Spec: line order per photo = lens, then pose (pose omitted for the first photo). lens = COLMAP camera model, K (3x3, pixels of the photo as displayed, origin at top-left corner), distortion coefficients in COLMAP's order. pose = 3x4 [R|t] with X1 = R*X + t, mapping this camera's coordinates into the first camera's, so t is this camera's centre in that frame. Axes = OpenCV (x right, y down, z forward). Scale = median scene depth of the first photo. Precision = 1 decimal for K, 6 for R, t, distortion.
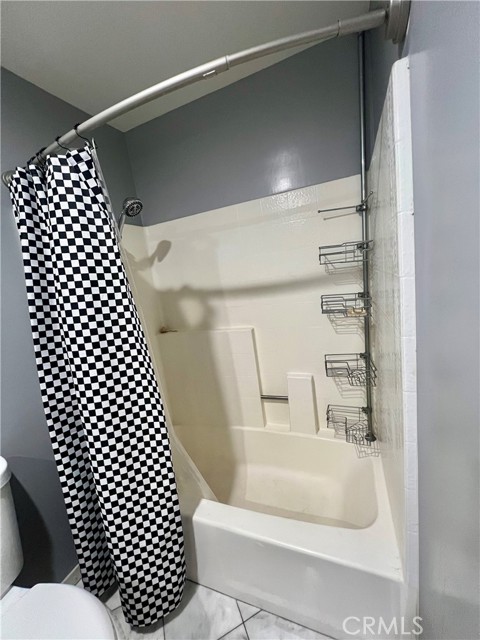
lens RADIAL K [[259.3, 0, 245.0], [0, 259.3, 319.4], [0, 0, 1]] dist [-0.001502, -0.000329]
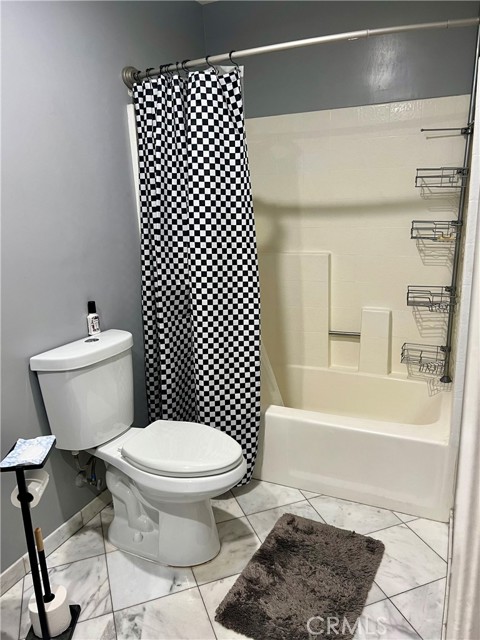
lens RADIAL K [[480.9, 0, 240.0], [0, 480.9, 320.0], [0, 0, 1]] dist [0.041162, -0.049868]
pose [[0.993782, 0.104323, -0.038914, -0.200698], [-0.100867, 0.991503, 0.082147, 0.166491], [0.047153, -0.077711, 0.995860, -0.728545]]
